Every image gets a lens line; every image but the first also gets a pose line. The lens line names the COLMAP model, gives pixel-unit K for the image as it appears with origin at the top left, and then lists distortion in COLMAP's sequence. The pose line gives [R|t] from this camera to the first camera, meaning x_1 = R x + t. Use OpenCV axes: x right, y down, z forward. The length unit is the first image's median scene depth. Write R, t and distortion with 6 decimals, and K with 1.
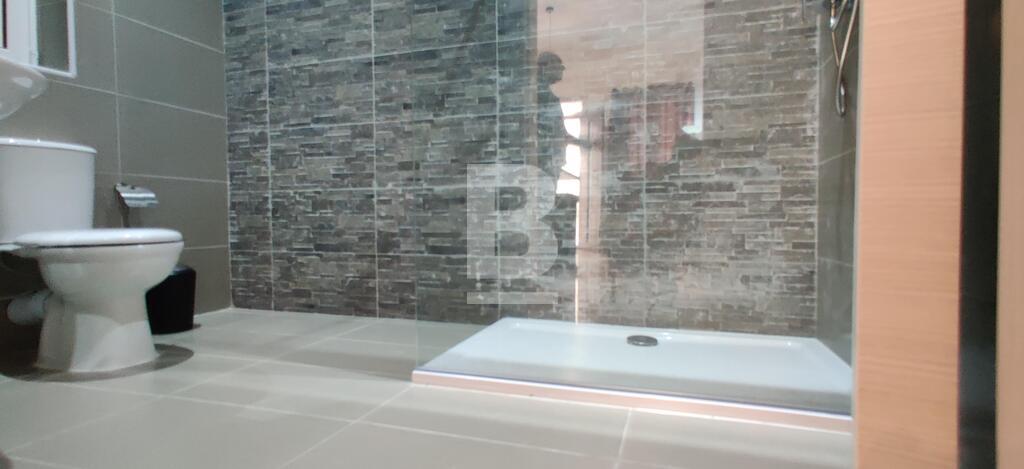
lens RADIAL K [[517.0, 0, 516.7], [0, 517.0, 238.2], [0, 0, 1]] dist [0.004185, 0.005173]
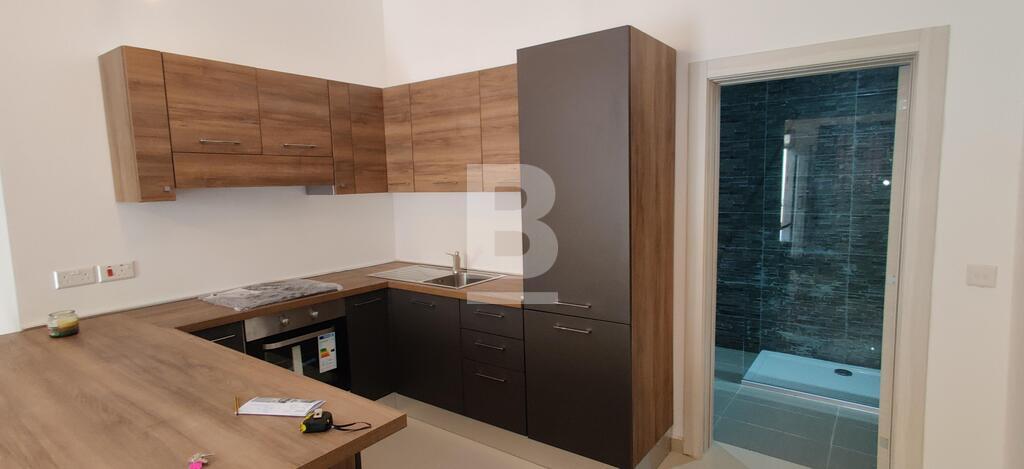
lens RADIAL K [[517.0, 0, 506.7], [0, 517.0, 232.9], [0, 0, 1]] dist [0.004185, 0.005173]
pose [[0.948802, 0.018297, -0.315340, -0.371537], [0.002985, 0.997757, 0.066873, -0.474459], [0.315856, -0.064391, 0.946620, -1.287866]]
